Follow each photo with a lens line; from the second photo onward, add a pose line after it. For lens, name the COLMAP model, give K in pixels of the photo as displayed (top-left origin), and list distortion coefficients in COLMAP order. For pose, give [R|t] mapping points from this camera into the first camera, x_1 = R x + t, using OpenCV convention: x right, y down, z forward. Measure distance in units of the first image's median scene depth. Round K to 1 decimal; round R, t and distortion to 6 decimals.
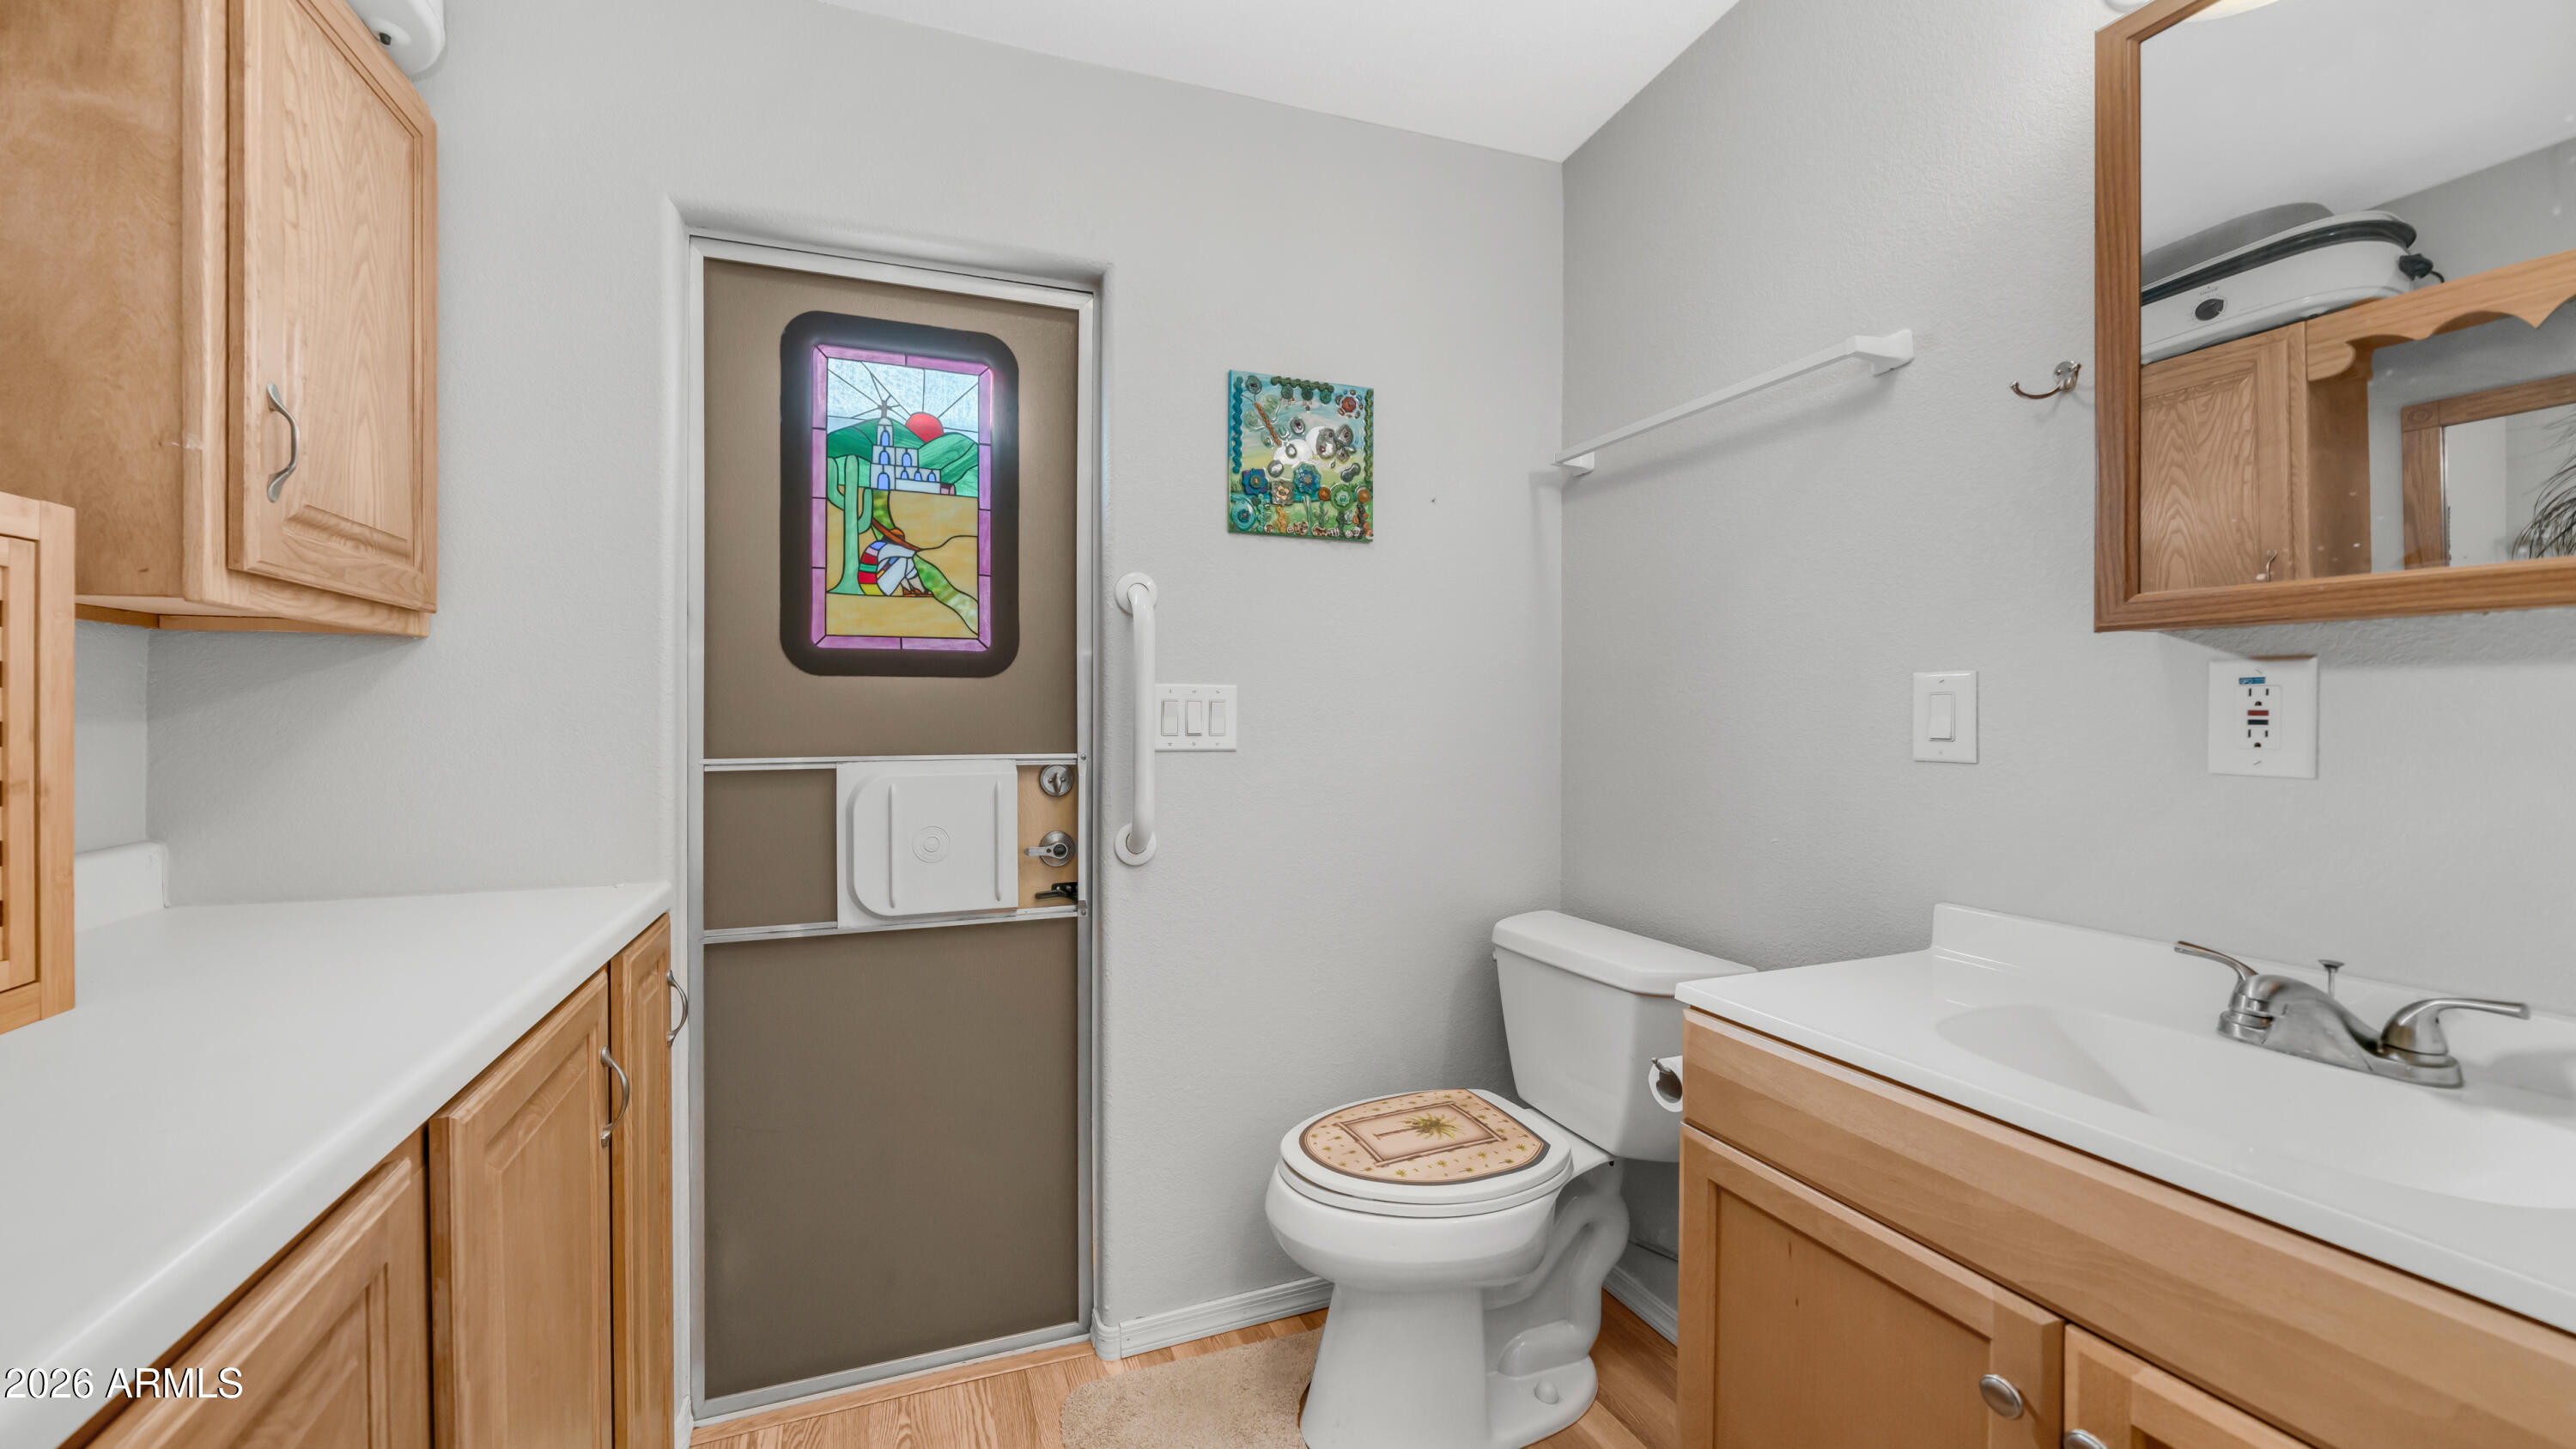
lens RADIAL K [[960.4, 0, 1237.1], [0, 960.4, 715.4], [0, 0, 1]] dist [-0.001958, -0.000218]
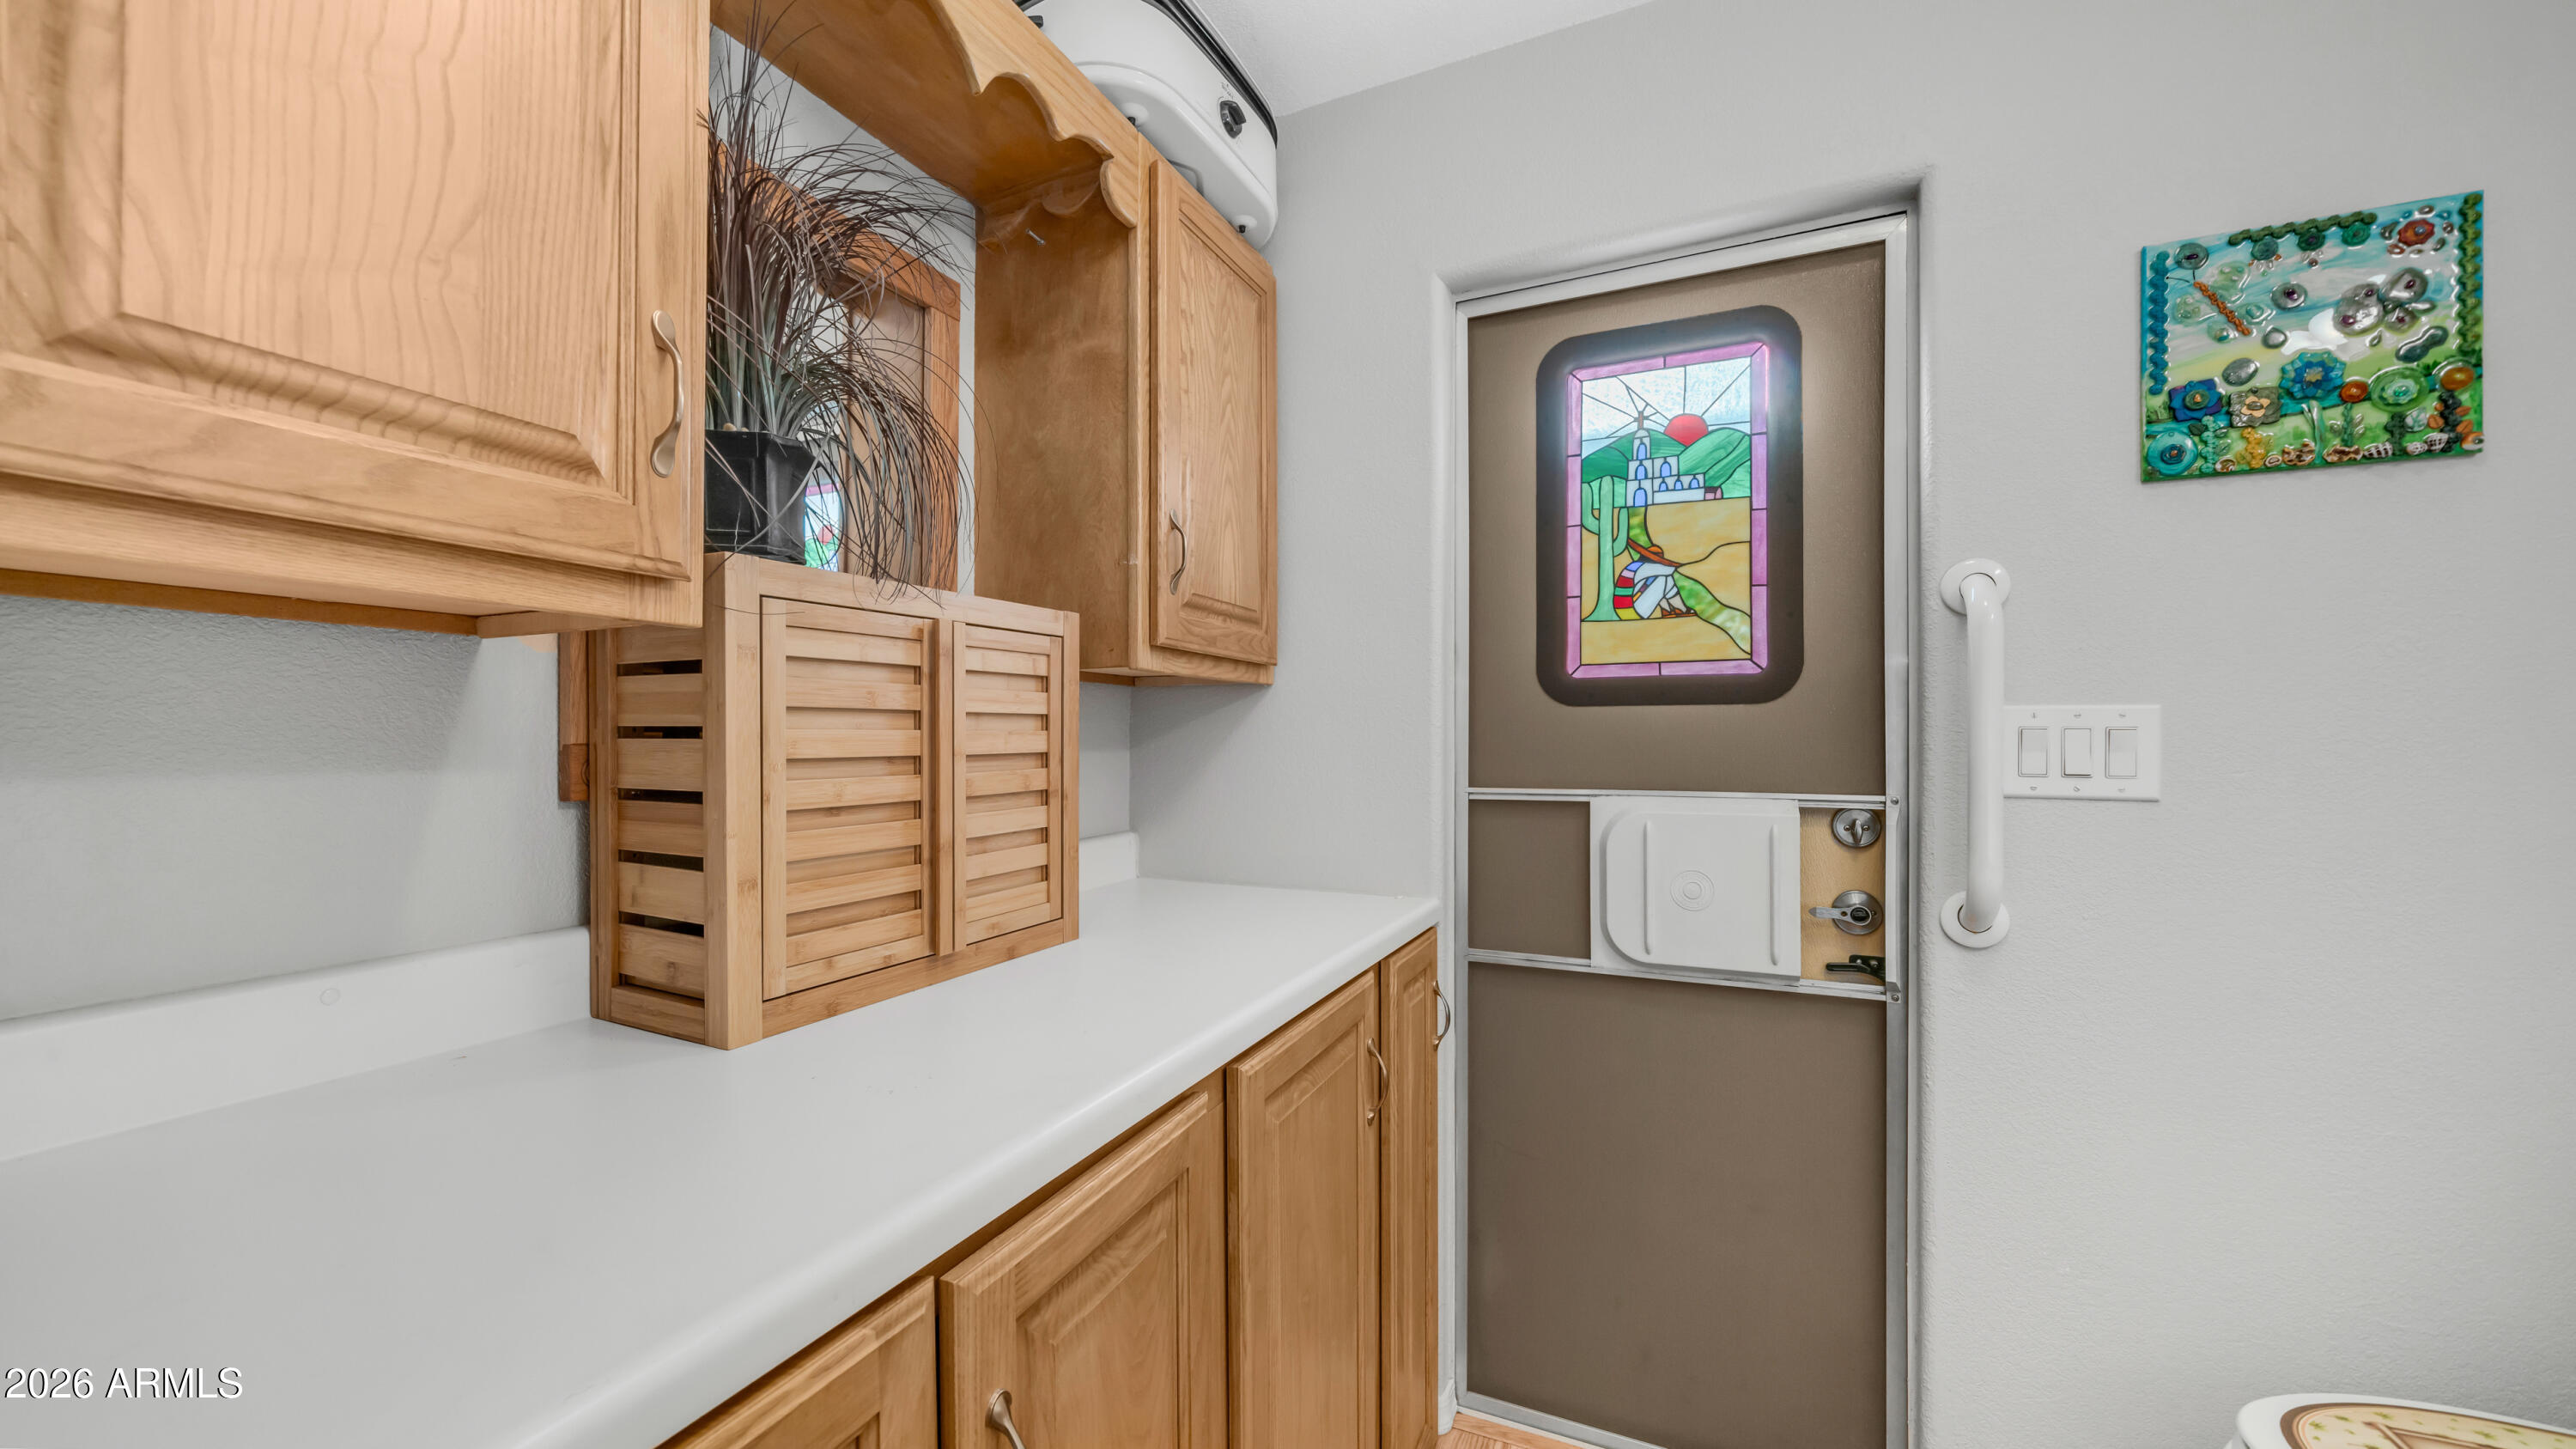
lens RADIAL K [[1012.5, 0, 1260.4], [0, 1012.5, 727.5], [0, 0, 1]] dist [-0.000682, -0.000096]
pose [[0.688568, -0.004973, -0.725154, 0.096673], [0.000207, 0.999978, -0.006661, -0.012985], [0.725171, 0.004437, 0.688554, 0.052941]]
